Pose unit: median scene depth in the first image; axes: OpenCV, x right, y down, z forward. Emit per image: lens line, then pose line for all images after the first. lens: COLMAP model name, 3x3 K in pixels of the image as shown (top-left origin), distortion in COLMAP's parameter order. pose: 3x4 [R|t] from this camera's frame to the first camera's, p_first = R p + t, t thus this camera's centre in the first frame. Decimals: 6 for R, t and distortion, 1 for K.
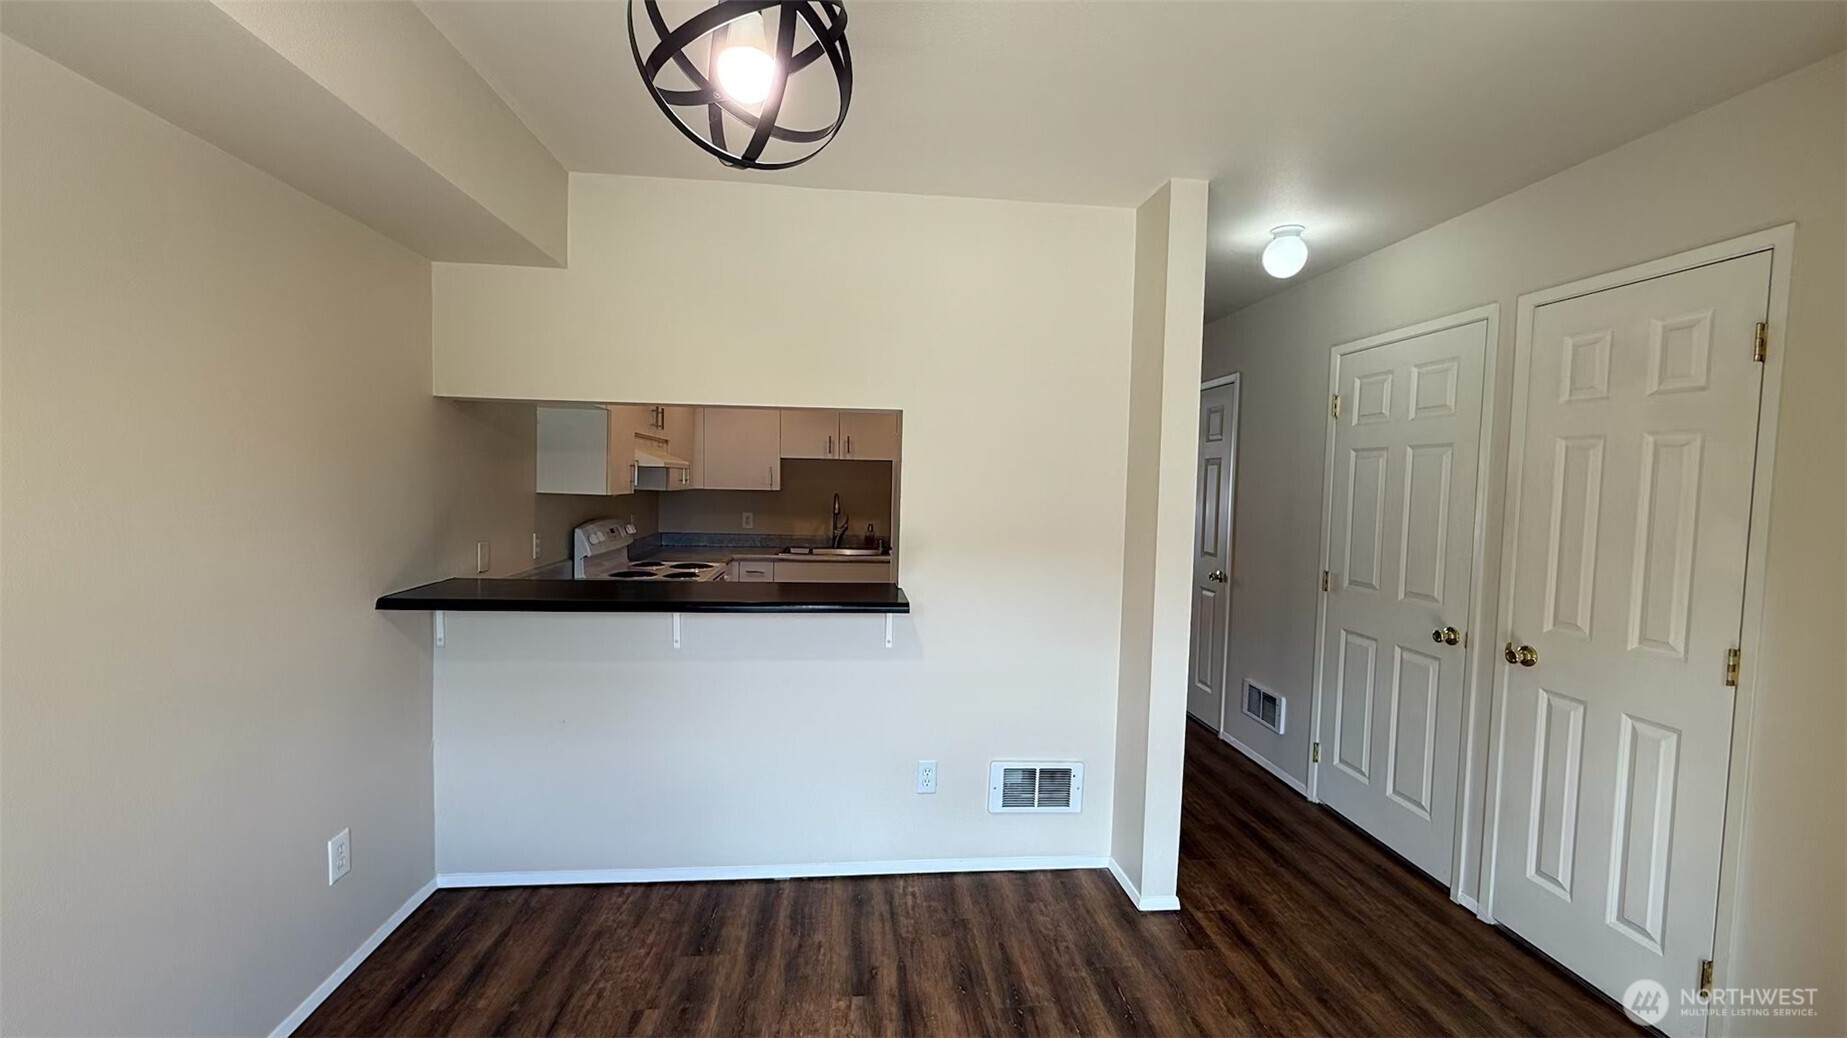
lens RADIAL K [[727.6, 0, 923.0], [0, 727.6, 516.0], [0, 0, 1]] dist [-0.006030, 0.000060]
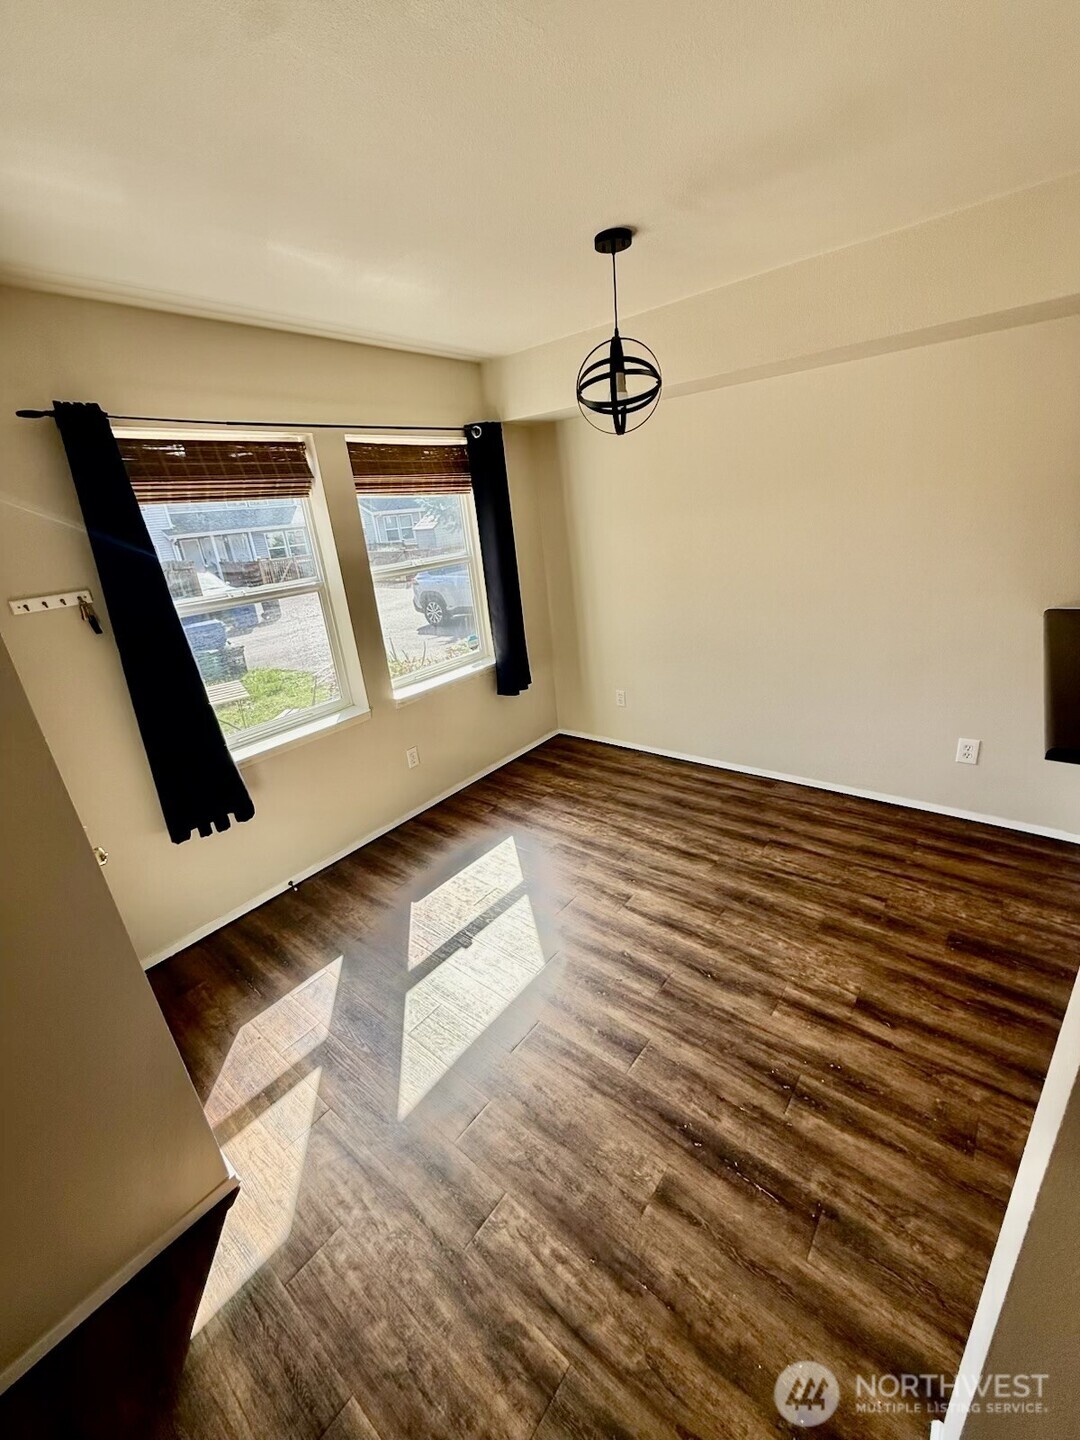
lens RADIAL K [[574.7, 0, 541.1], [0, 574.7, 720.8], [0, 0, 1]] dist [-0.000176, -0.000013]
pose [[-0.707346, 0.288033, -0.645522, 0.748636], [0.042723, 0.928966, 0.367691, -0.139341], [0.705575, 0.232506, -0.669406, 1.136071]]
